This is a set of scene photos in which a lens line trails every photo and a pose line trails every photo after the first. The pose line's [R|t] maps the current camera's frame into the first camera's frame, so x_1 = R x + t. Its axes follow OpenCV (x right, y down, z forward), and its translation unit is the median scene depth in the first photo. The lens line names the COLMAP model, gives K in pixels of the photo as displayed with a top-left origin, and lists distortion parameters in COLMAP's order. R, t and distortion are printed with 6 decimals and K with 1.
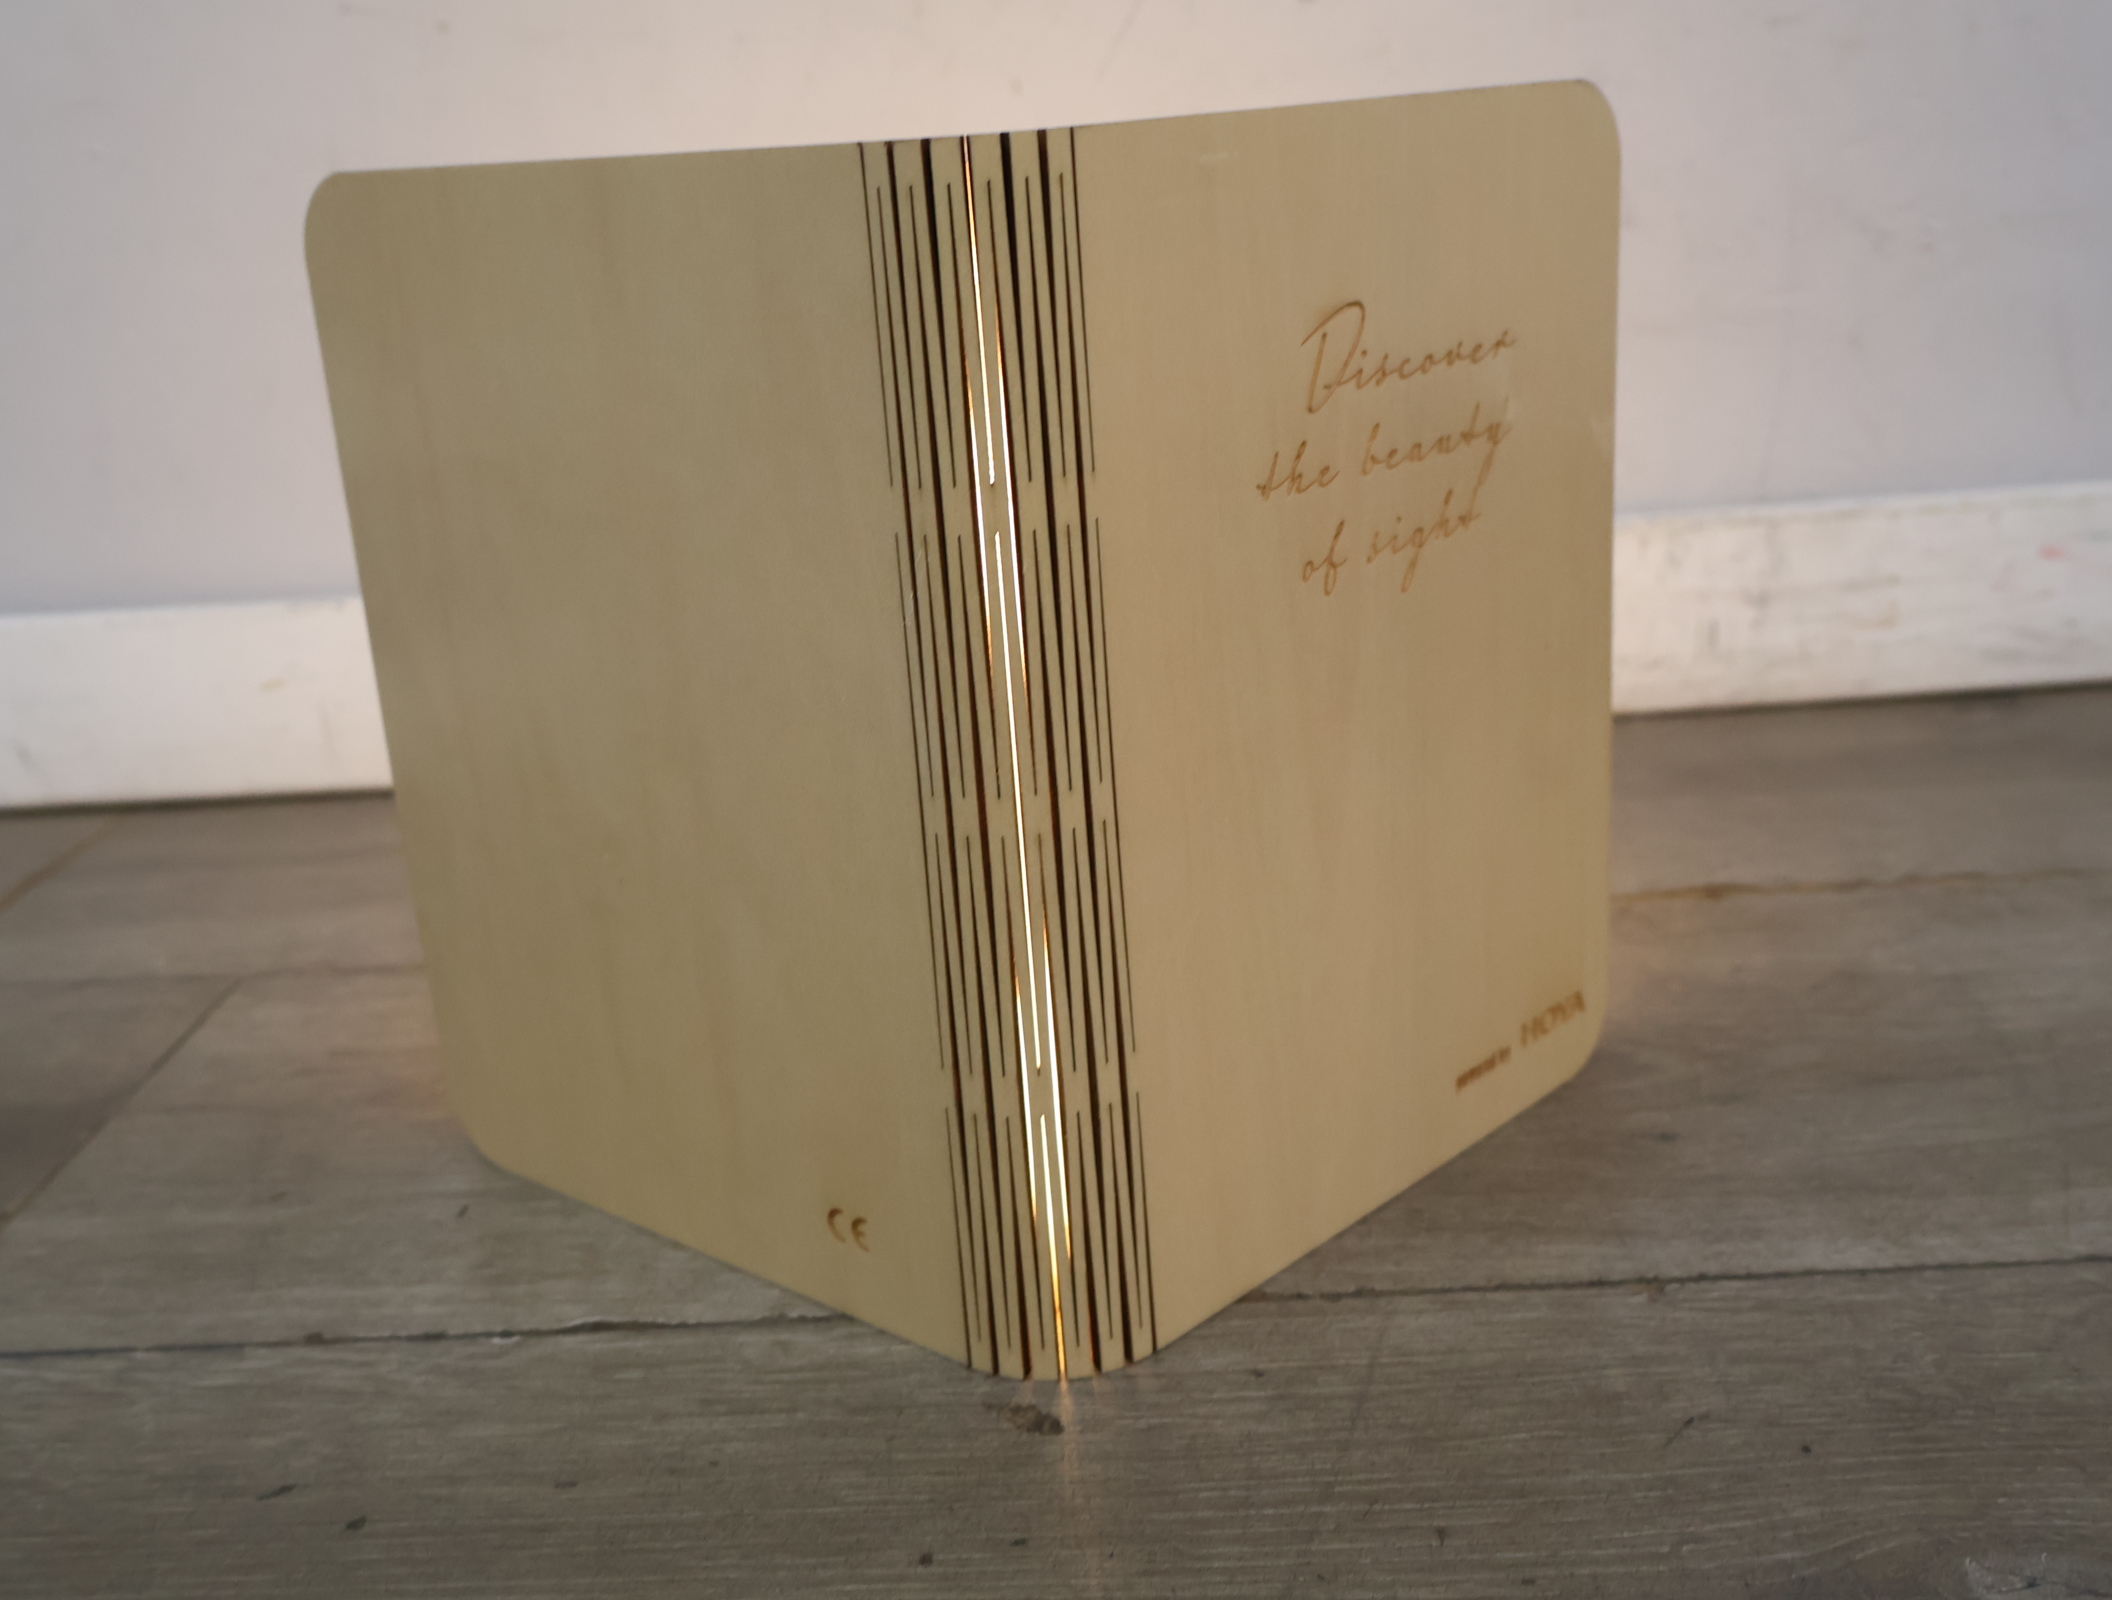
lens RADIAL K [[2174.5, 0, 1039.4], [0, 2174.5, 829.0], [0, 0, 1]] dist [0.012361, 0.000000]
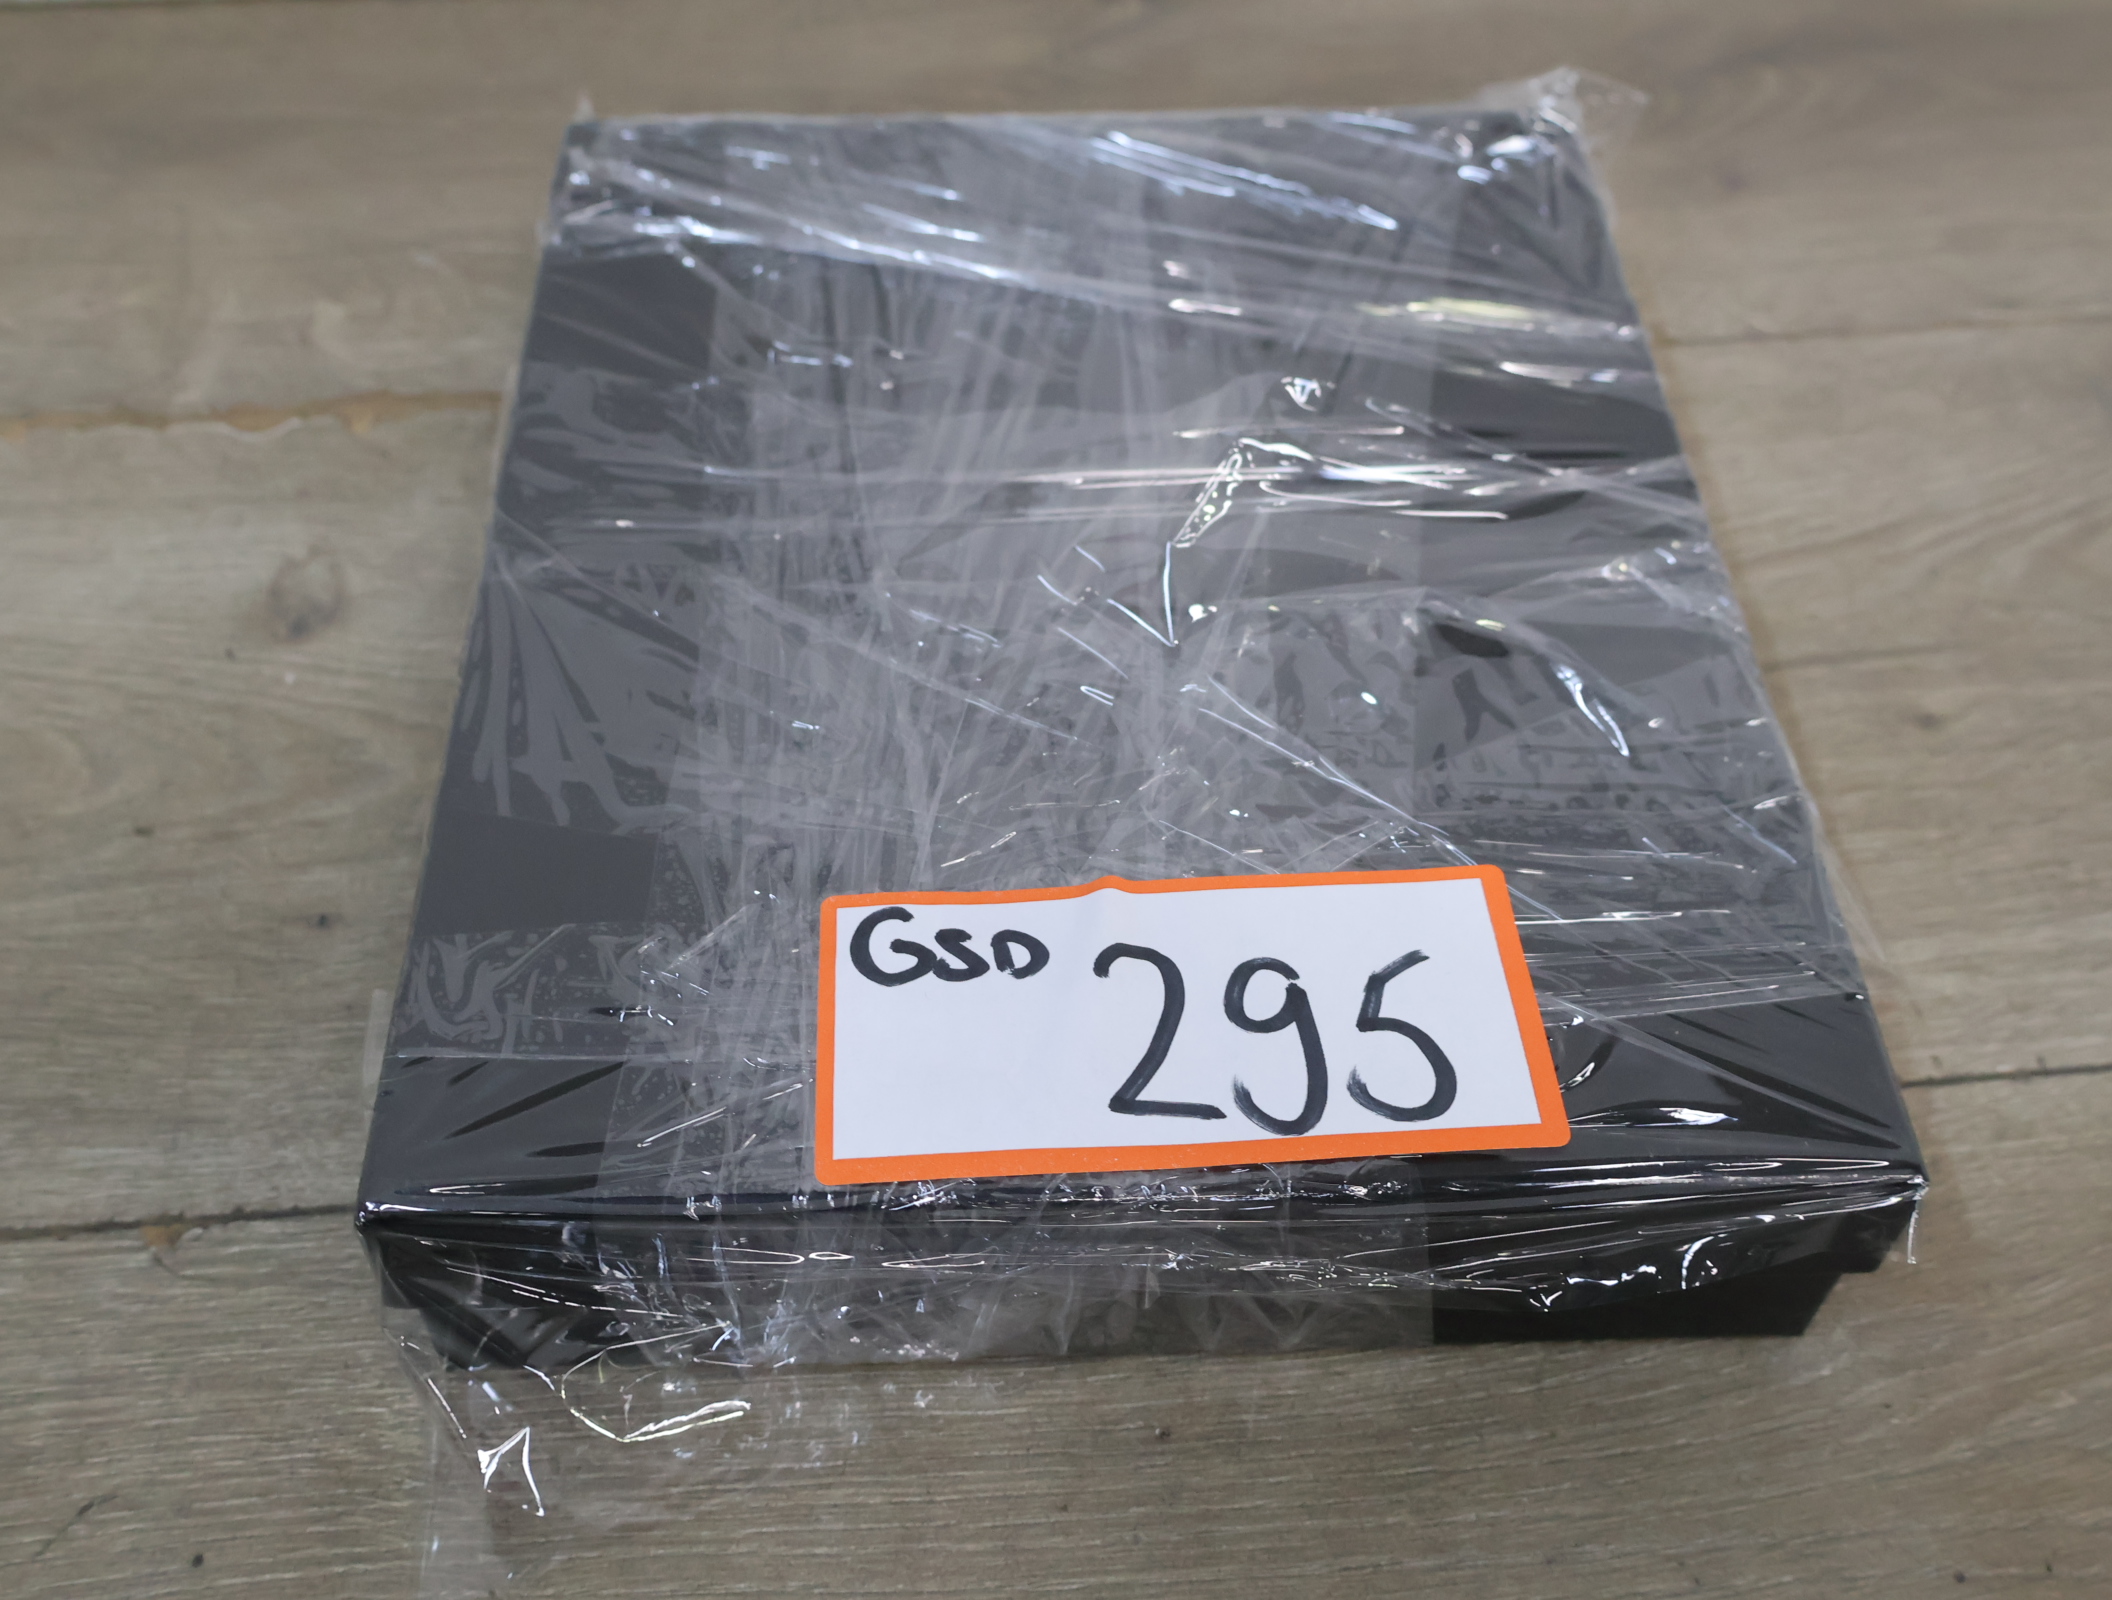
lens RADIAL K [[2174.5, 0, 1069.1], [0, 2174.5, 810.2], [0, 0, 1]] dist [0.012361, 0.000000]
pose [[0.990025, -0.038299, 0.135585, 0.507748], [-0.038097, 0.853723, 0.519332, -0.360747], [-0.135642, -0.519317, 0.843748, 0.343760]]
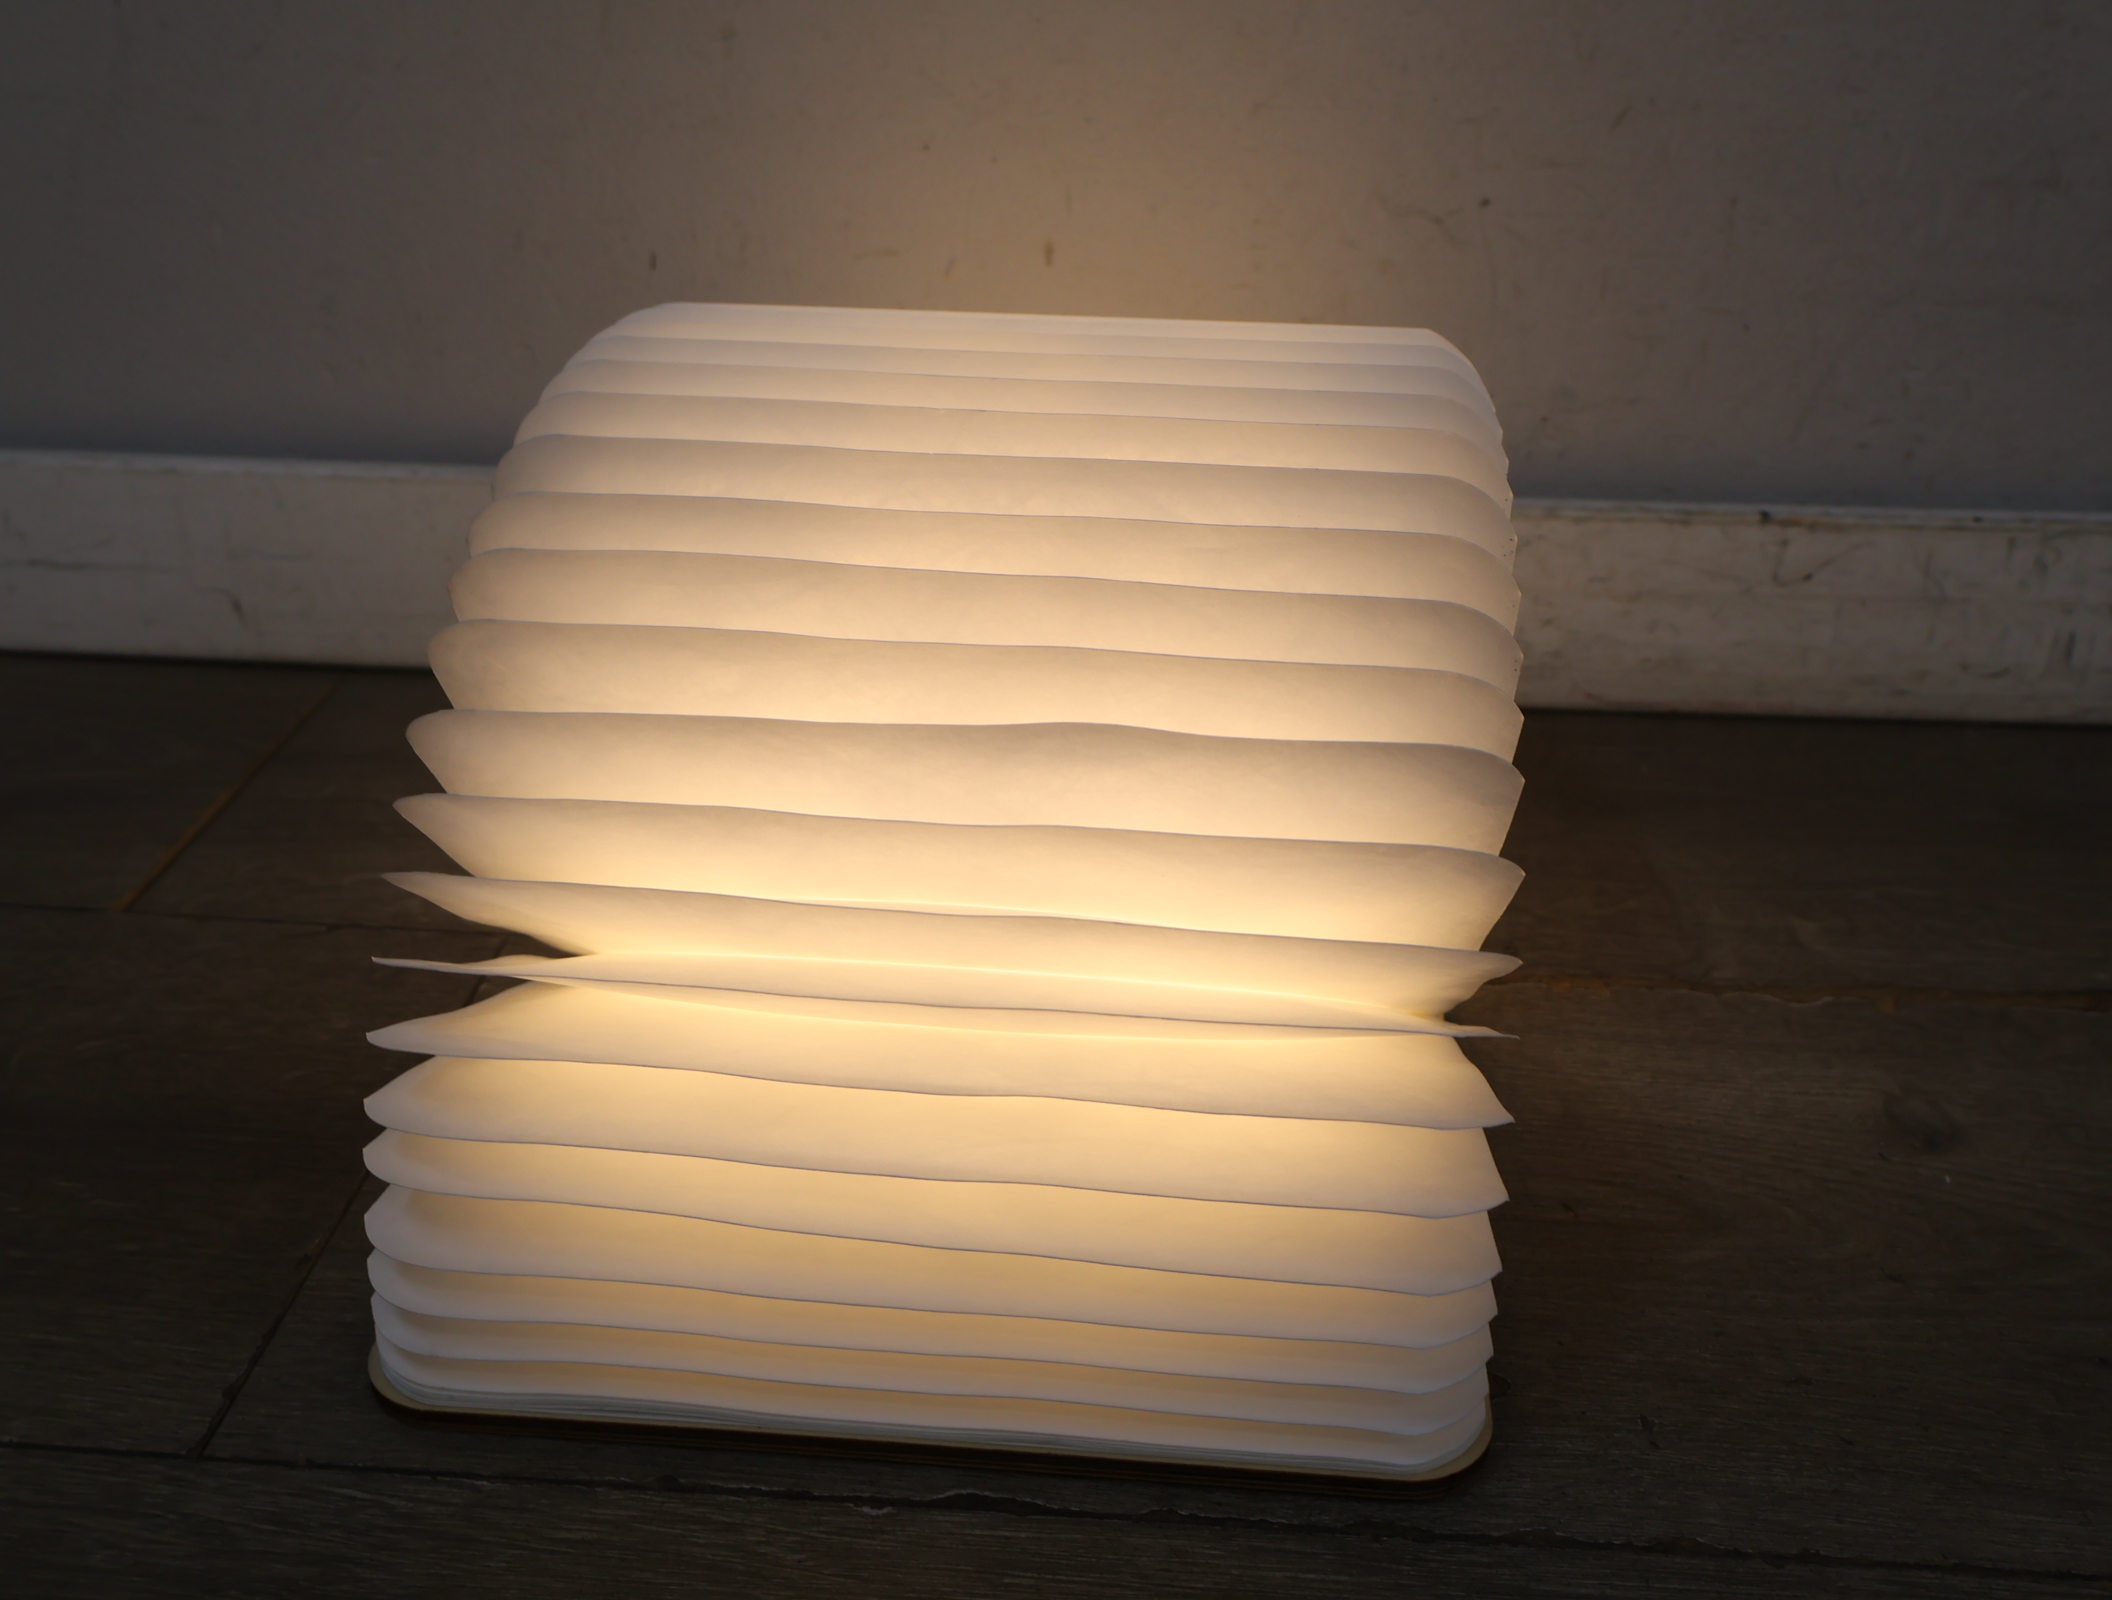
lens RADIAL K [[2174.5, 0, 1023.0], [0, 2174.5, 800.3], [0, 0, 1]] dist [0.012361, 0.000000]
pose [[0.996127, 0.087393, -0.009692, -0.204062], [-0.085123, 0.986089, 0.142767, -0.209737], [0.022034, -0.141389, 0.989709, 0.120503]]
